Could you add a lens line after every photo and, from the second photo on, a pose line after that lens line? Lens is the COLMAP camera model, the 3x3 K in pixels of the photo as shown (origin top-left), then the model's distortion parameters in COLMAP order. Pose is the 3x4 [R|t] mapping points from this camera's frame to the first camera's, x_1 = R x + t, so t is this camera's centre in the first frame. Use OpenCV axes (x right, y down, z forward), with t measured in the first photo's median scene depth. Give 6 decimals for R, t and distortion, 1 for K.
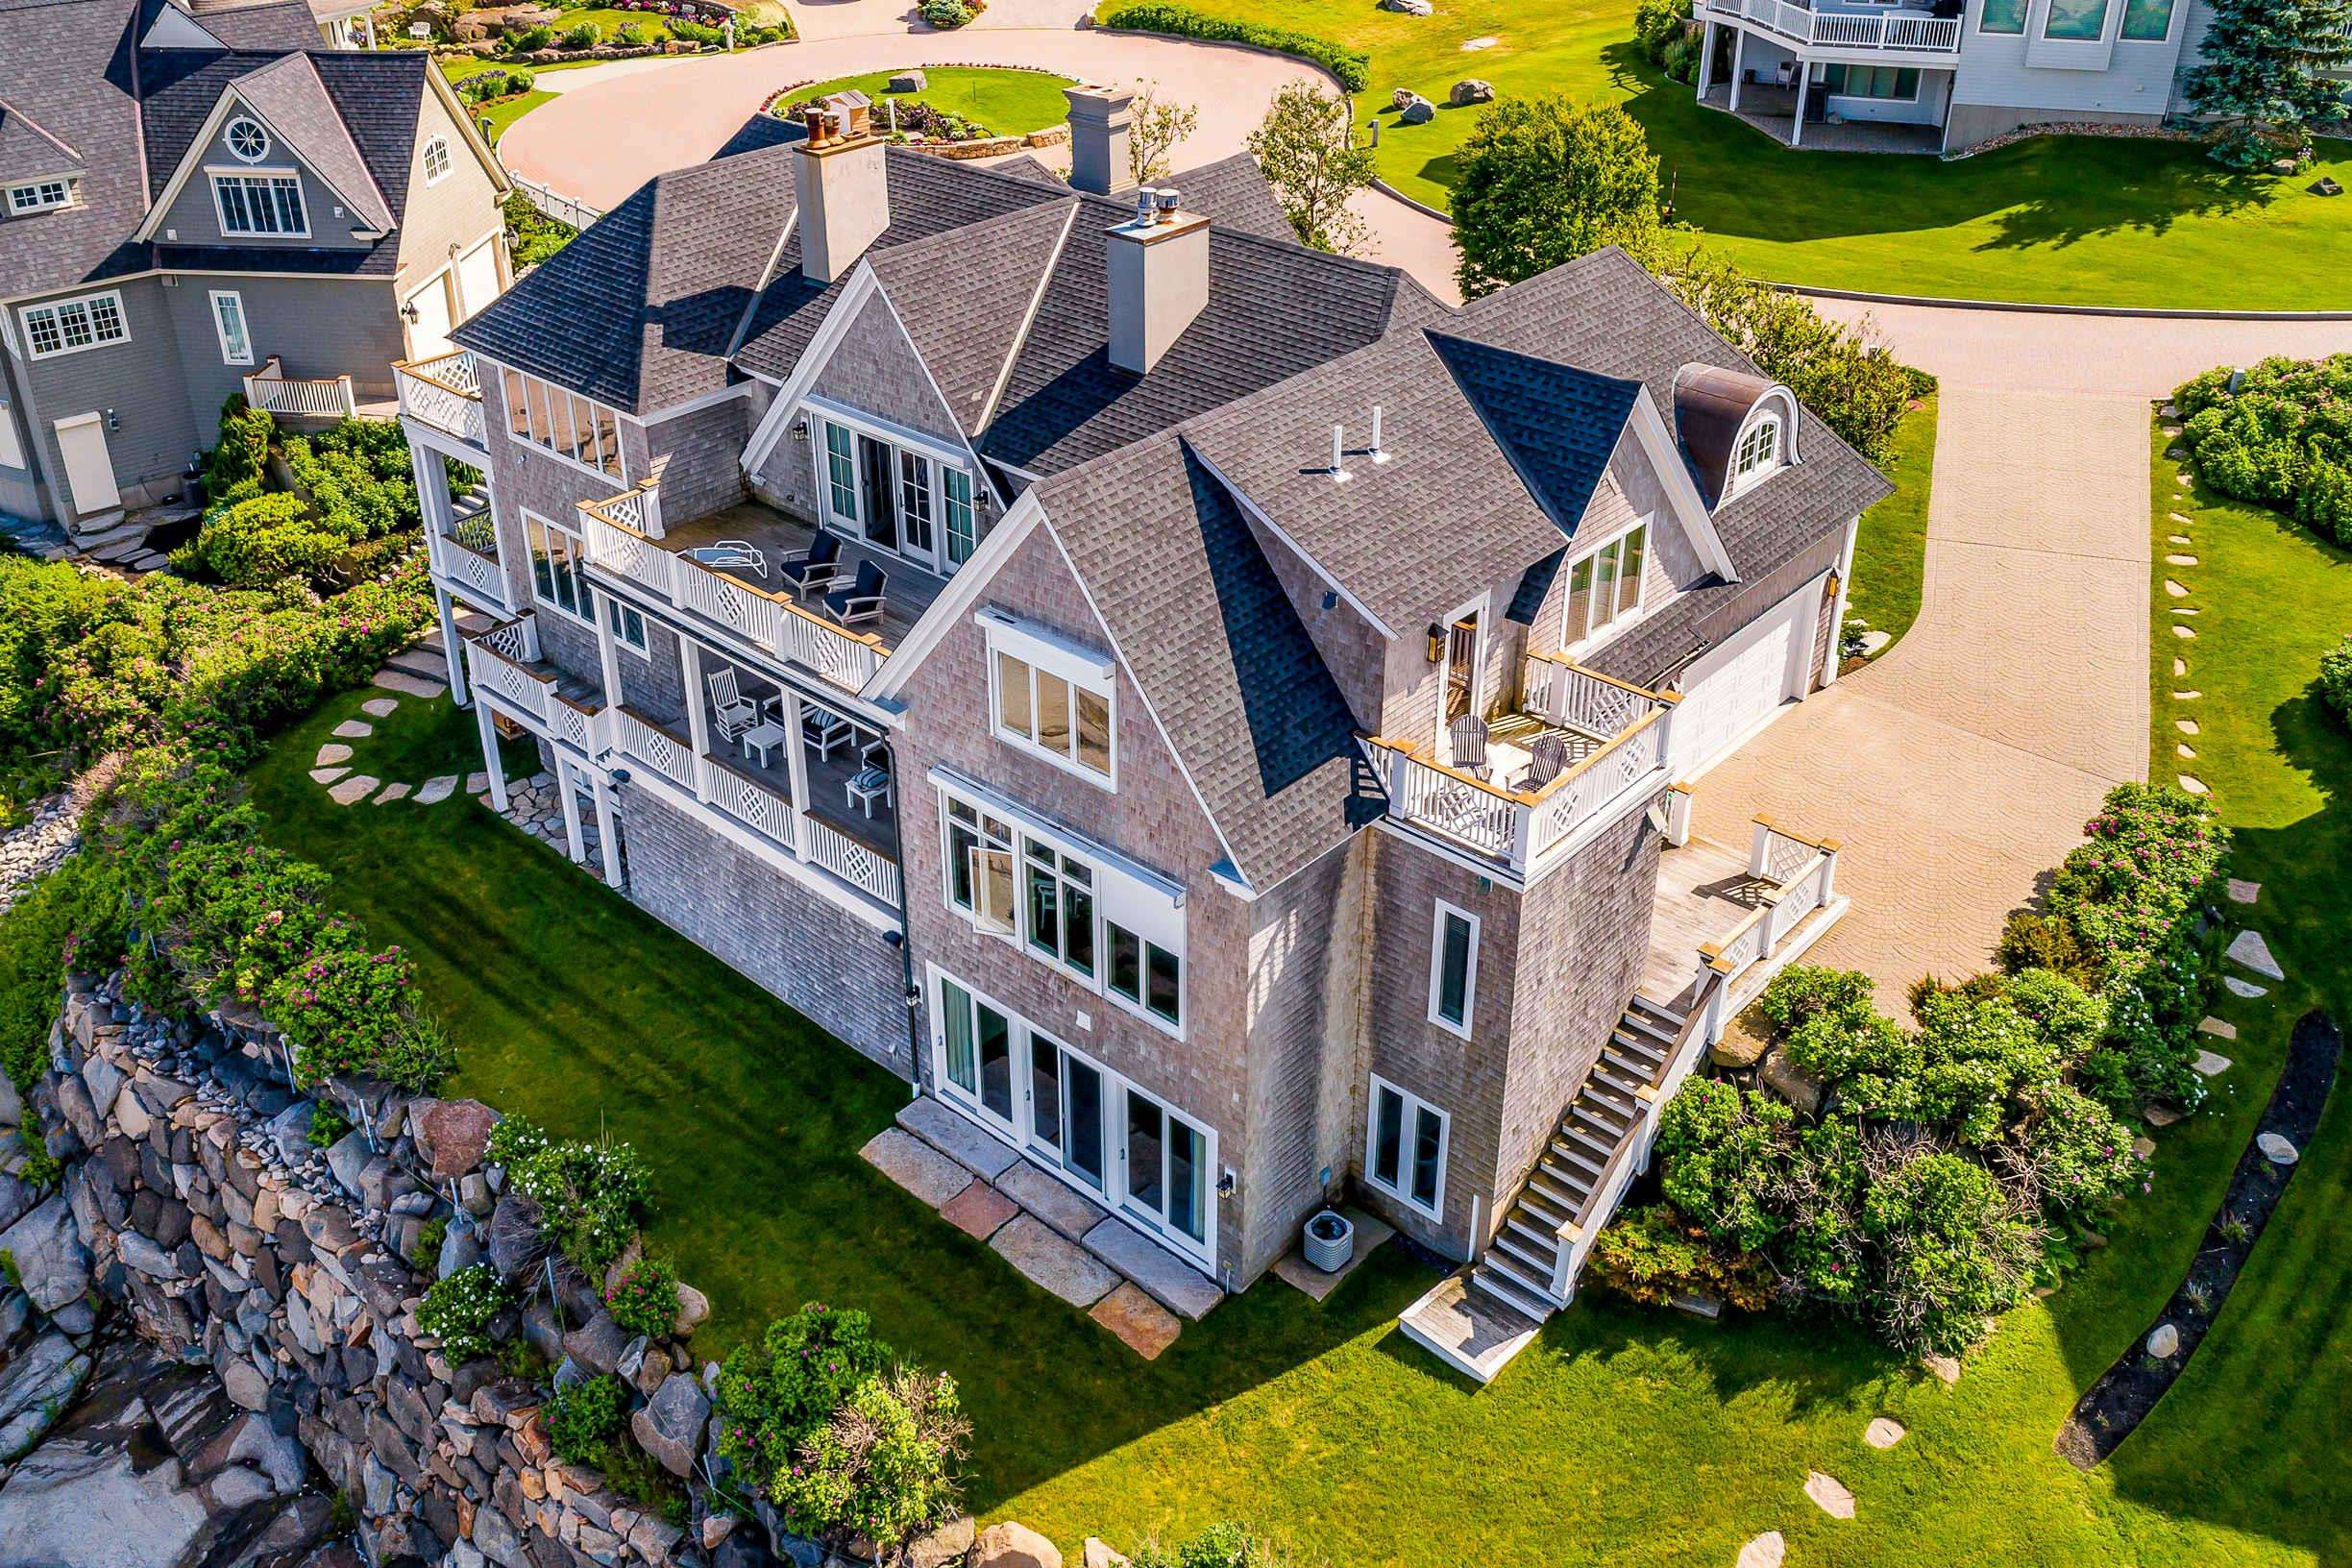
lens RADIAL K [[2117.9, 0, 1176.0], [0, 2117.9, 784.0], [0, 0, 1]] dist [0.011329, -0.000150]
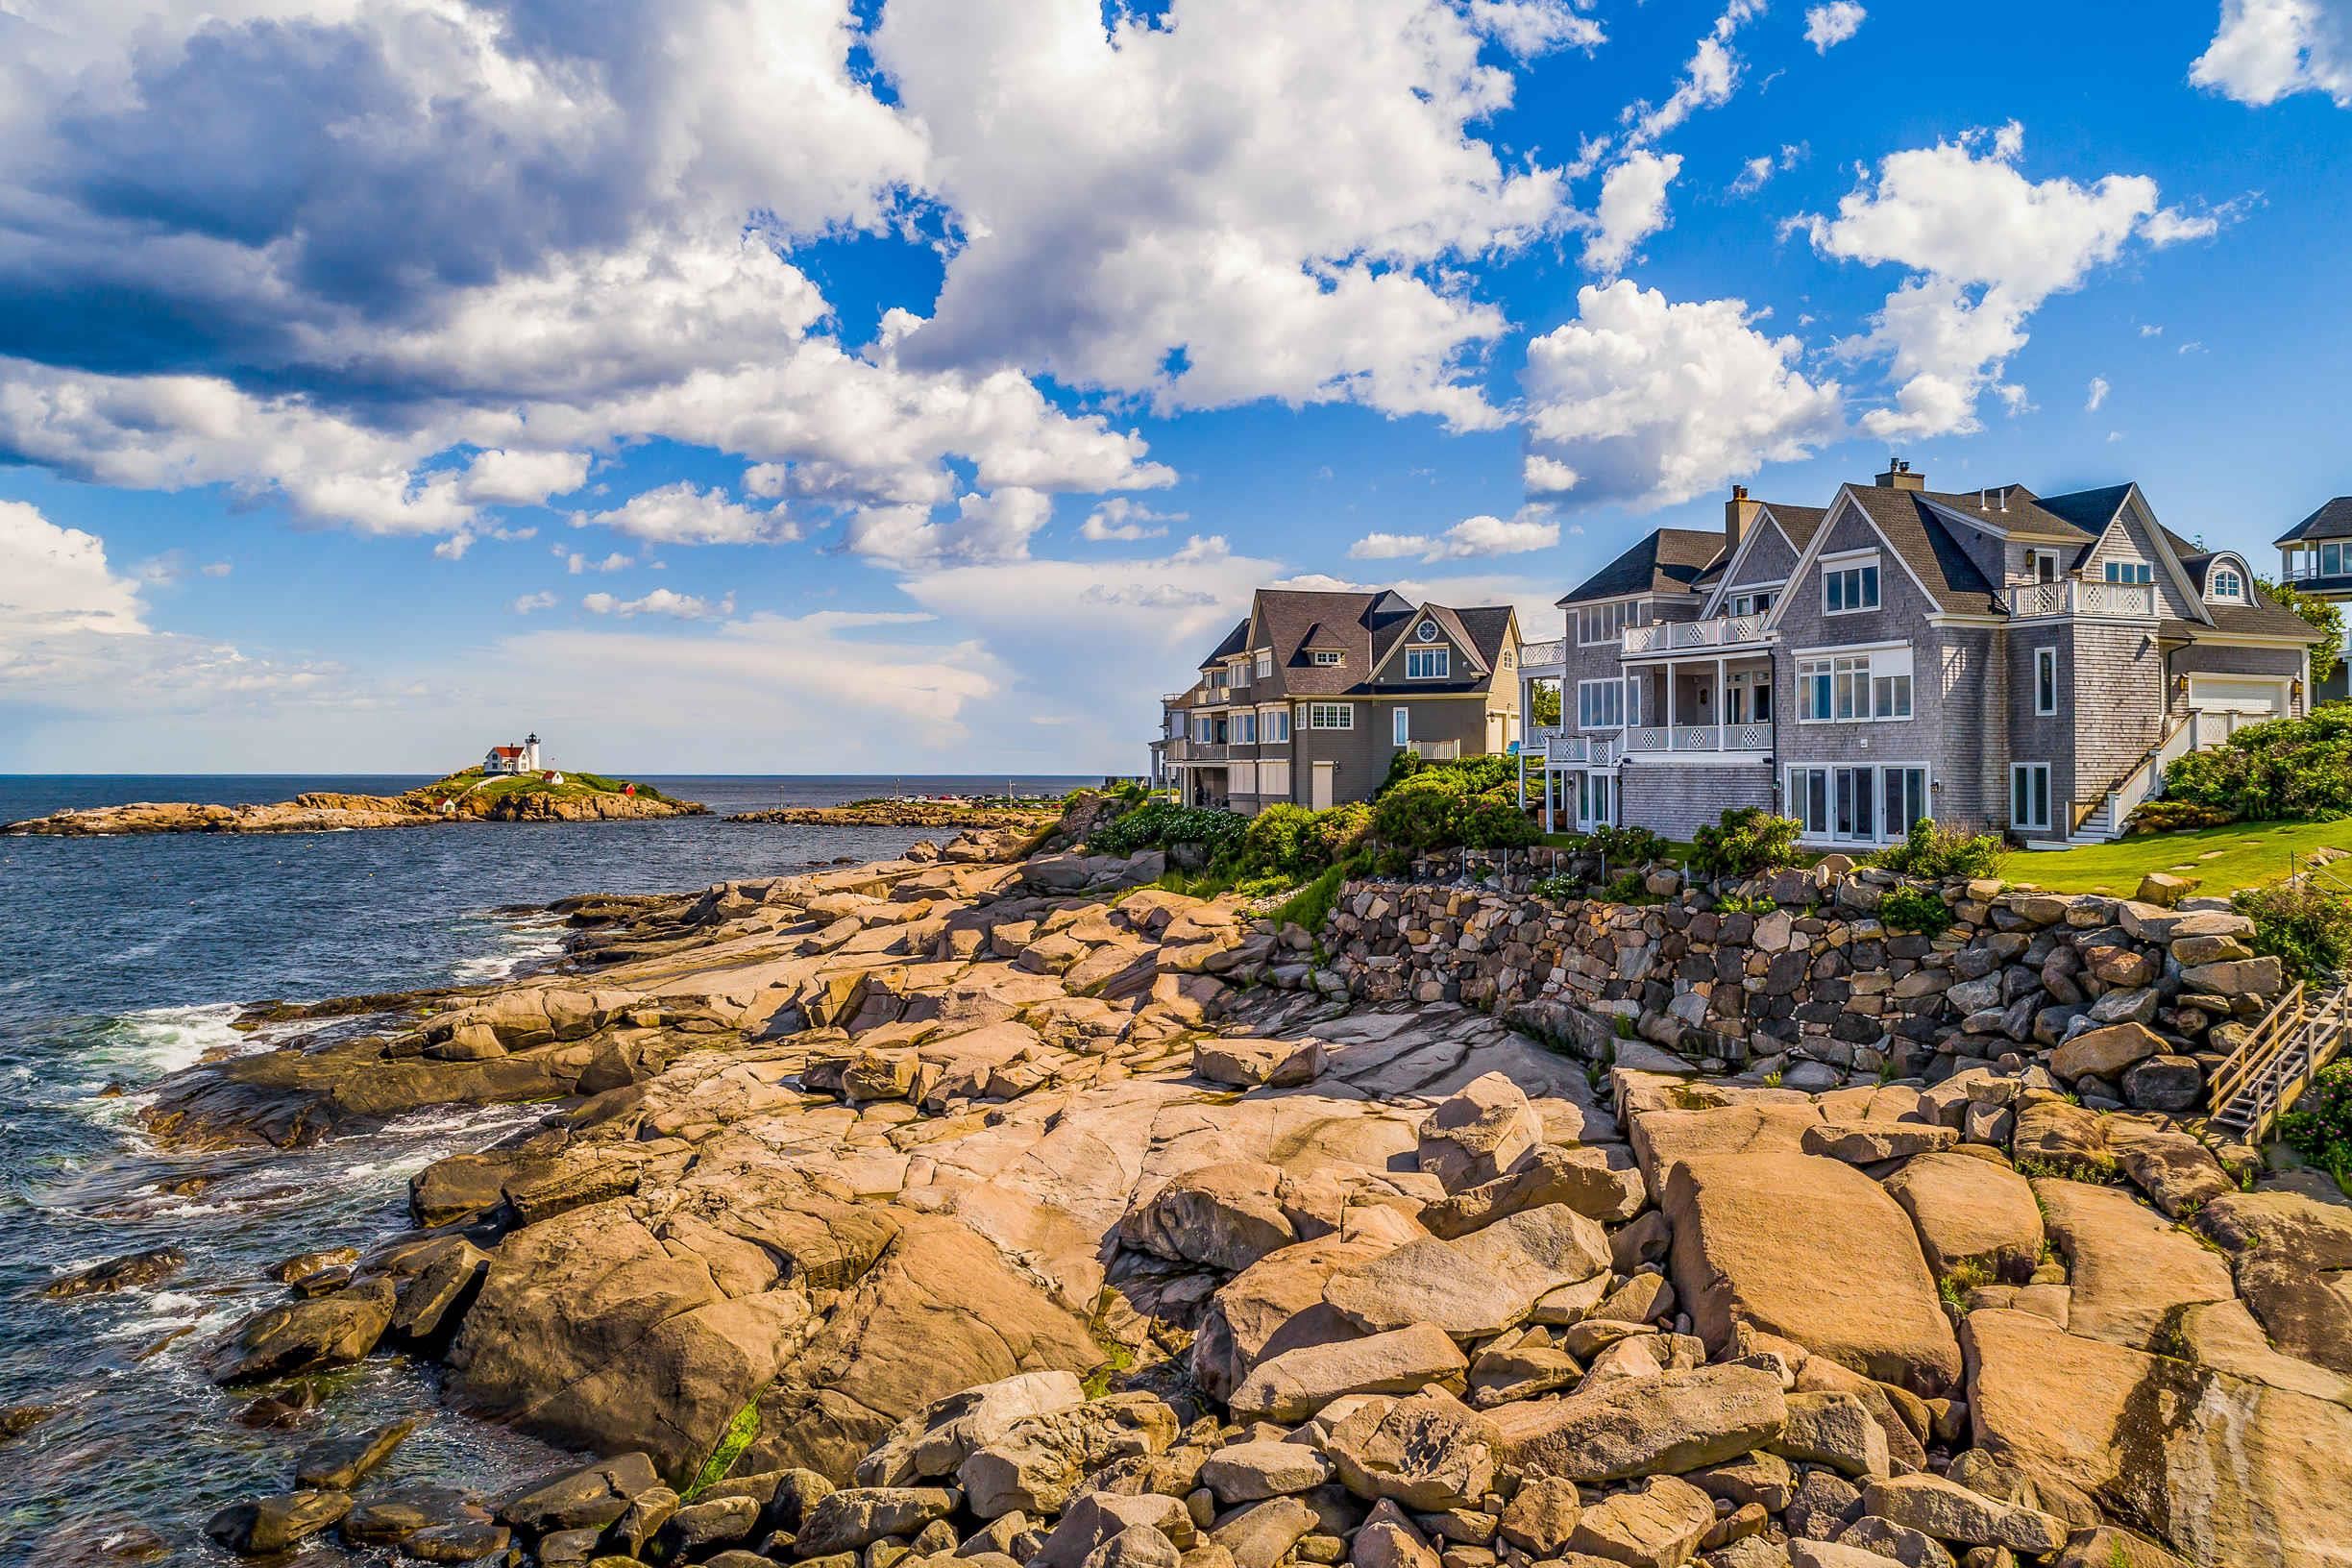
lens RADIAL K [[1865.0, 0, 1176.0], [0, 1865.0, 784.0], [0, 0, 1]] dist [0.026377, 0.001892]
pose [[0.928367, -0.011962, -0.371472, 0.014221], [-0.176295, 0.865714, -0.468465, 1.175737], [0.327193, 0.500396, 0.801592, -0.754939]]
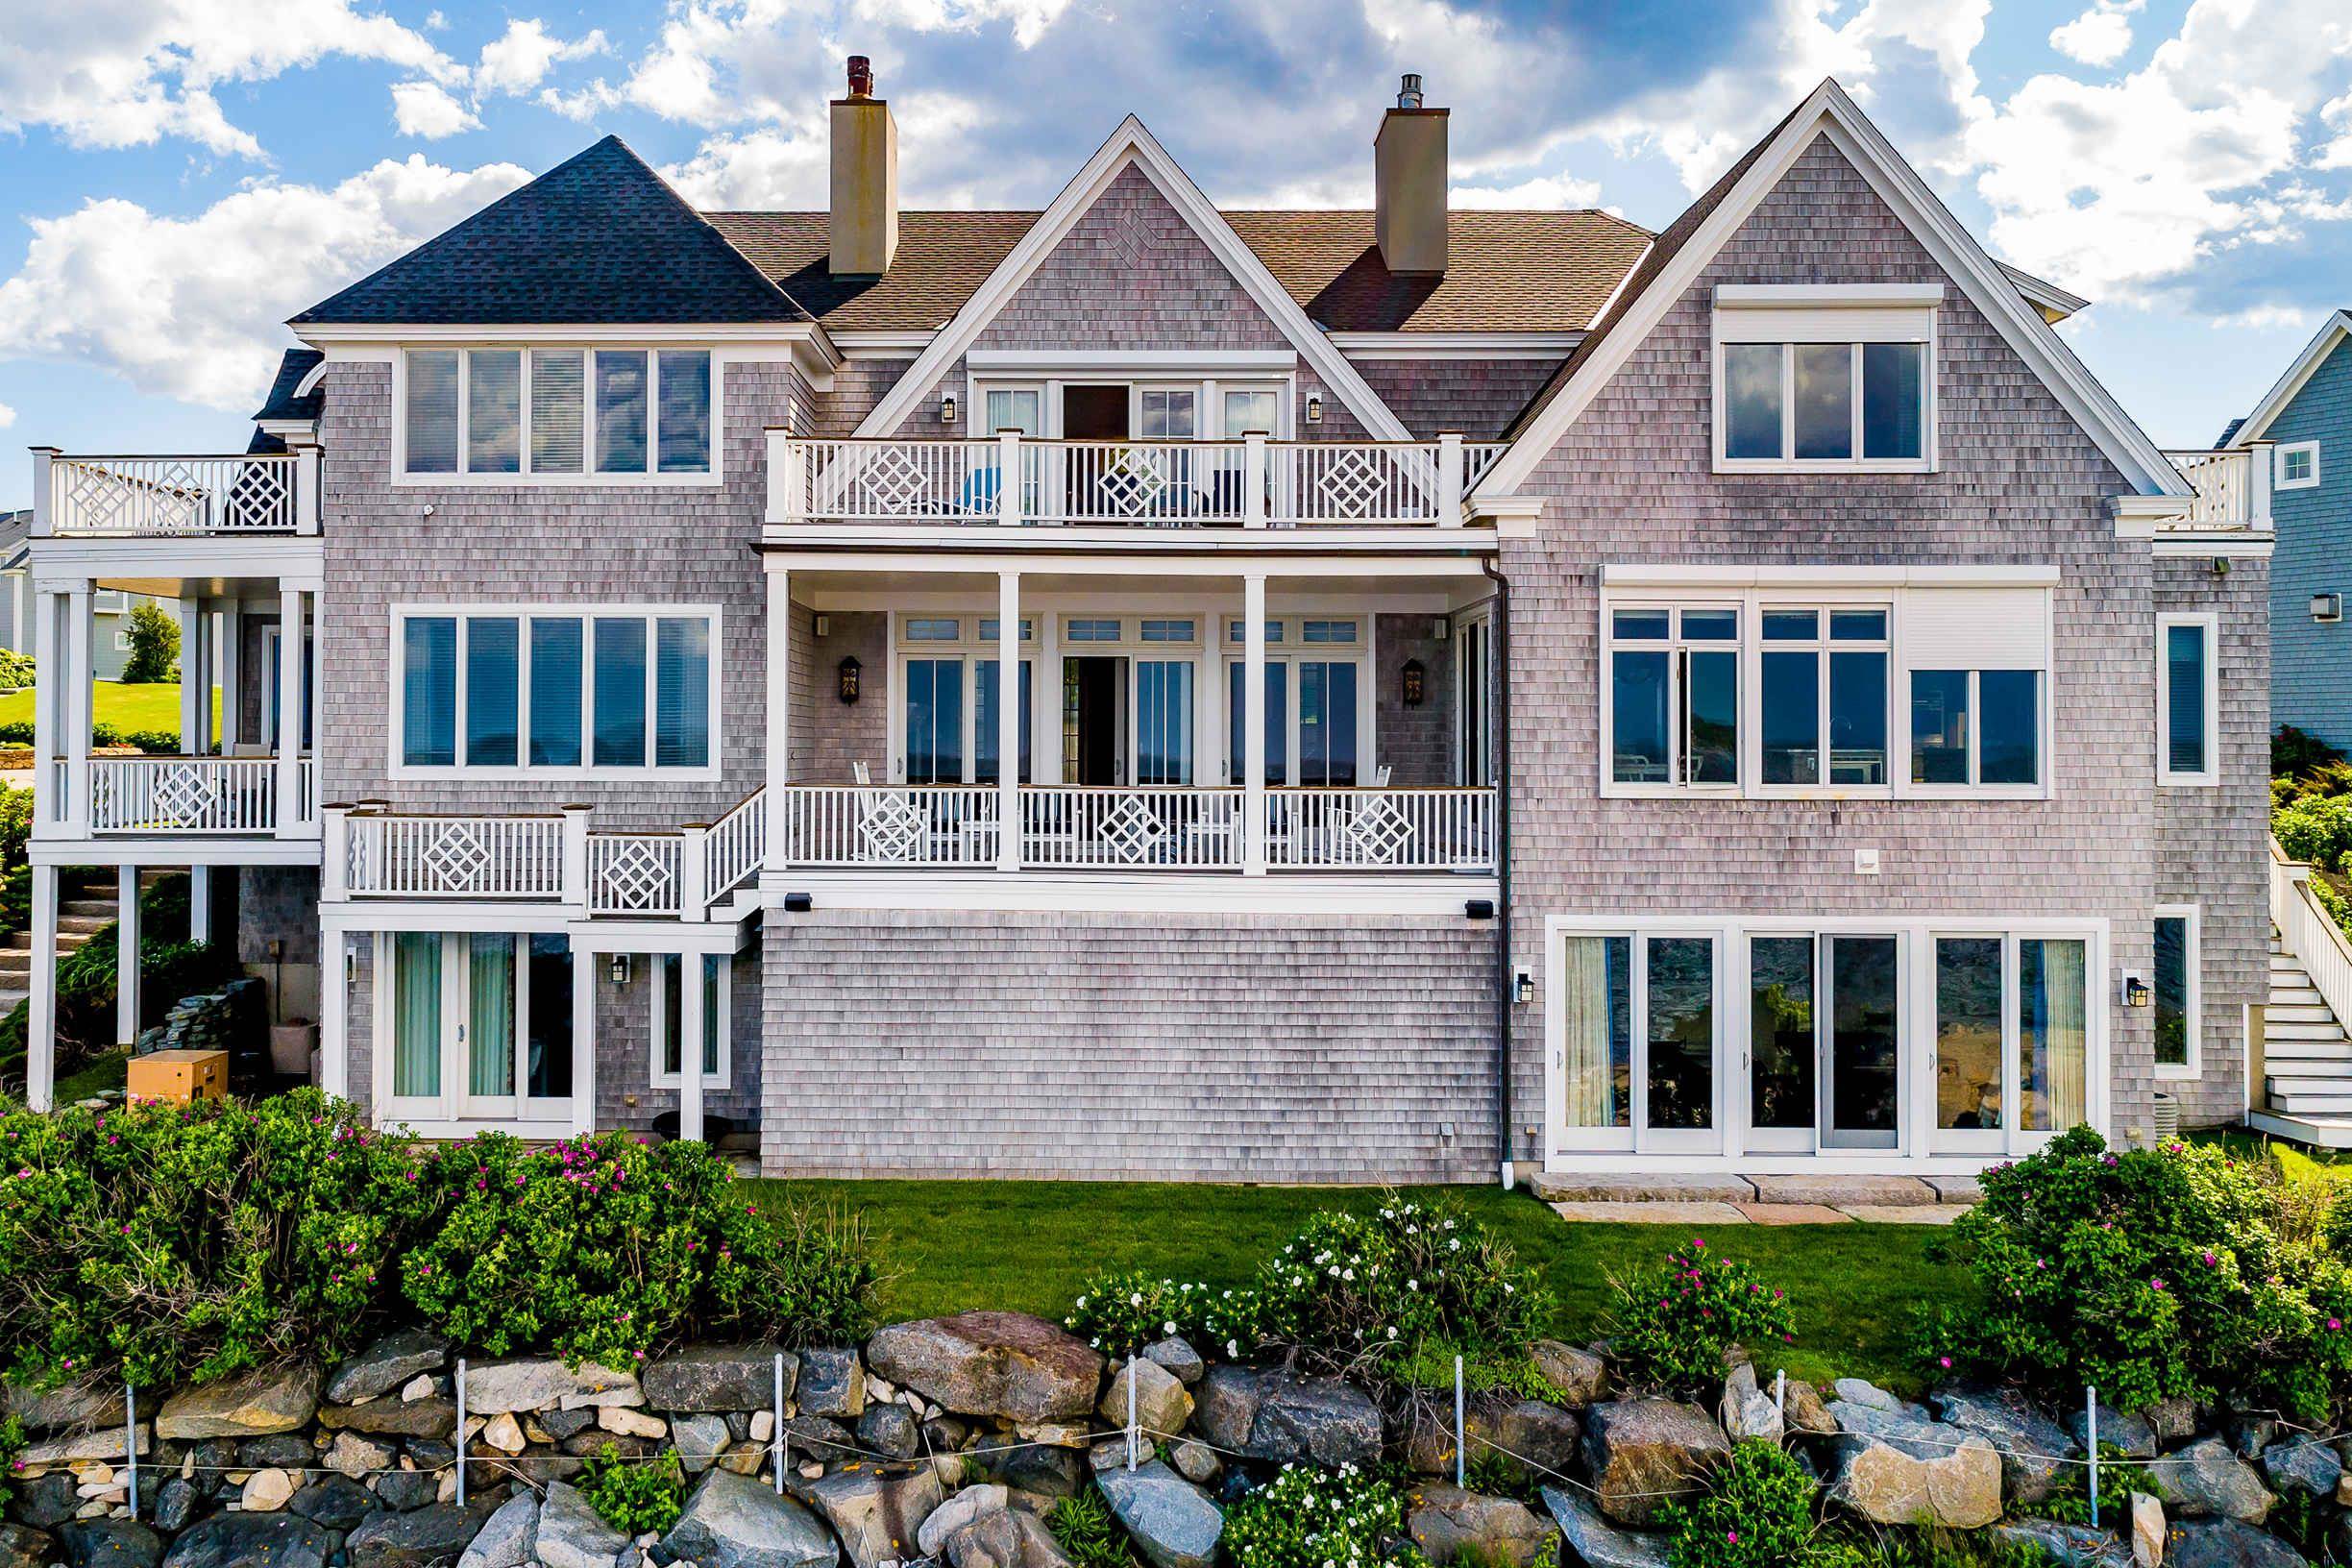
lens RADIAL K [[2117.9, 0, 1176.0], [0, 2117.9, 784.0], [0, 0, 1]] dist [0.011329, -0.000150]
pose [[0.722783, 0.000580, 0.691075, -0.726326], [0.353886, 0.858626, -0.370844, 0.276797], [-0.593590, 0.512601, 0.620395, 0.672821]]
